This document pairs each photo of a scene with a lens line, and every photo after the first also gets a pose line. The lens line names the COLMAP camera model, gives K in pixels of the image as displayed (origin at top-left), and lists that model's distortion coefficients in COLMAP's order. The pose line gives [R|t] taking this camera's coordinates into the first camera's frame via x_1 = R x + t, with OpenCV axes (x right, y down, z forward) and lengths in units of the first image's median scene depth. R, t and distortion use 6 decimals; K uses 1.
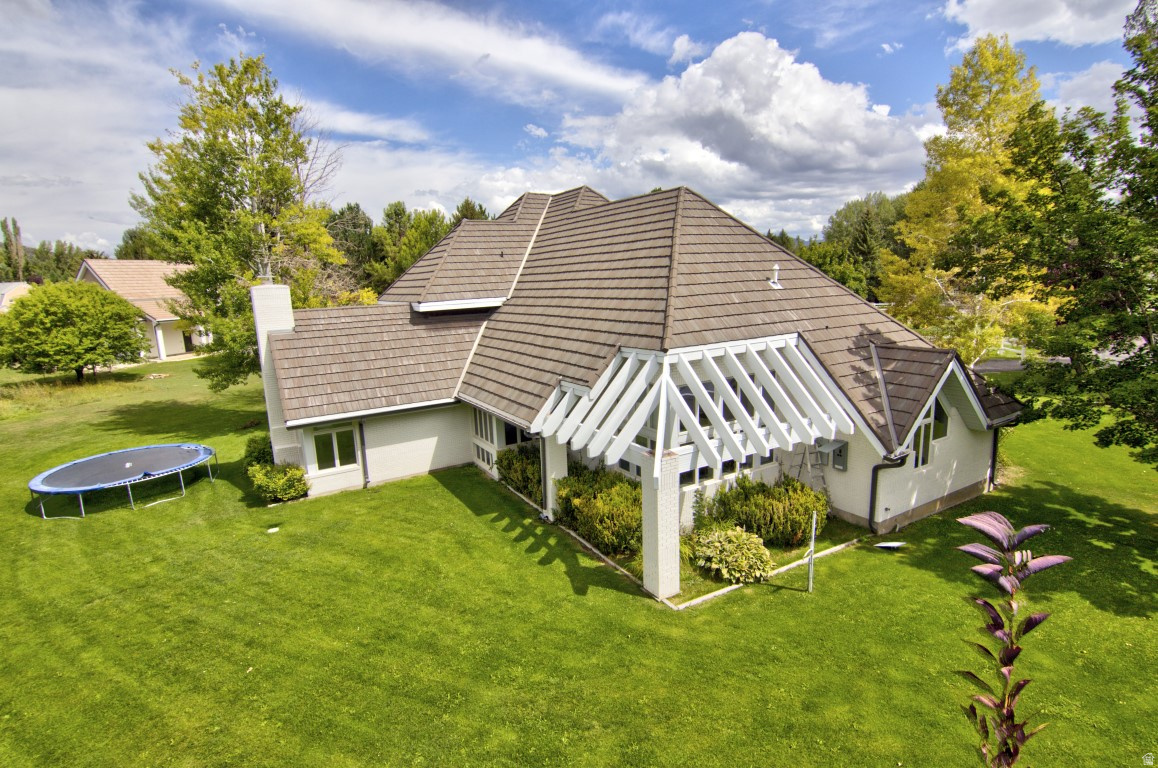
lens RADIAL K [[593.7, 0, 581.3], [0, 593.7, 394.3], [0, 0, 1]] dist [-0.000755, -0.000218]
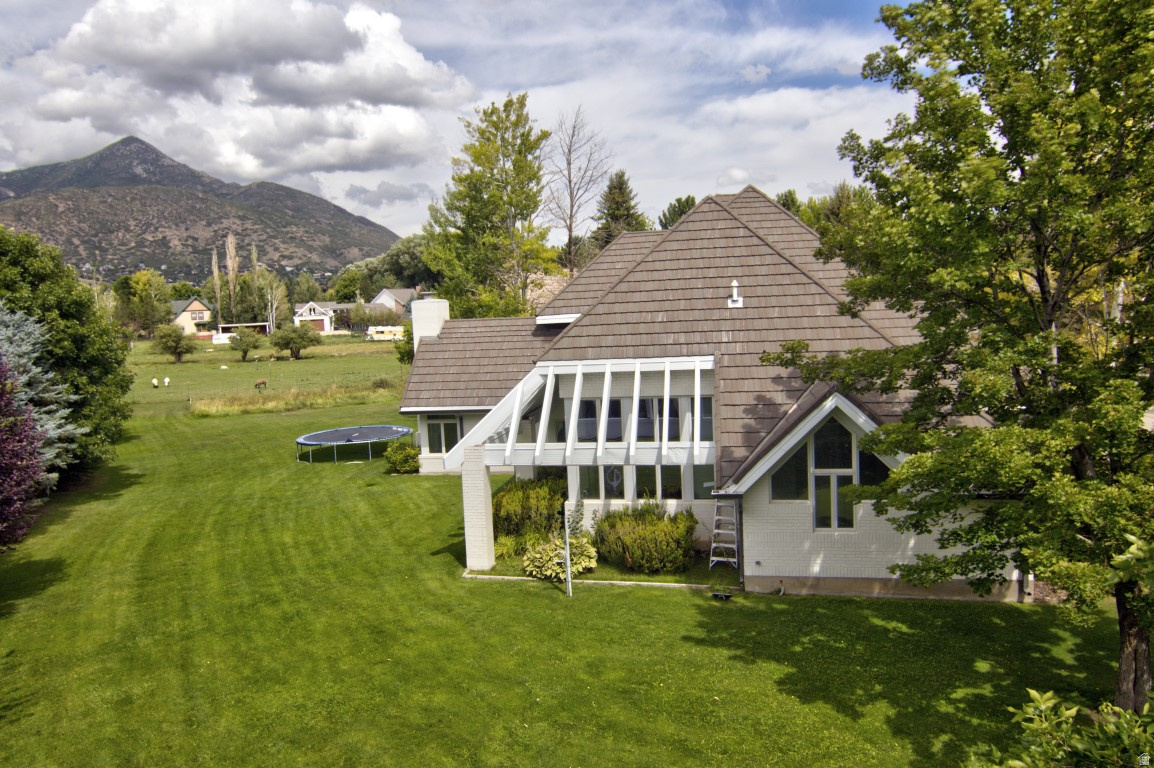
lens RADIAL K [[863.3, 0, 580.4], [0, 863.3, 380.7], [0, 0, 1]] dist [0.001287, -0.000297]
pose [[0.739482, 0.067987, -0.669735, 0.969981], [-0.117889, 0.992591, -0.029405, -0.001298], [0.662774, 0.100699, 0.742018, -0.108263]]
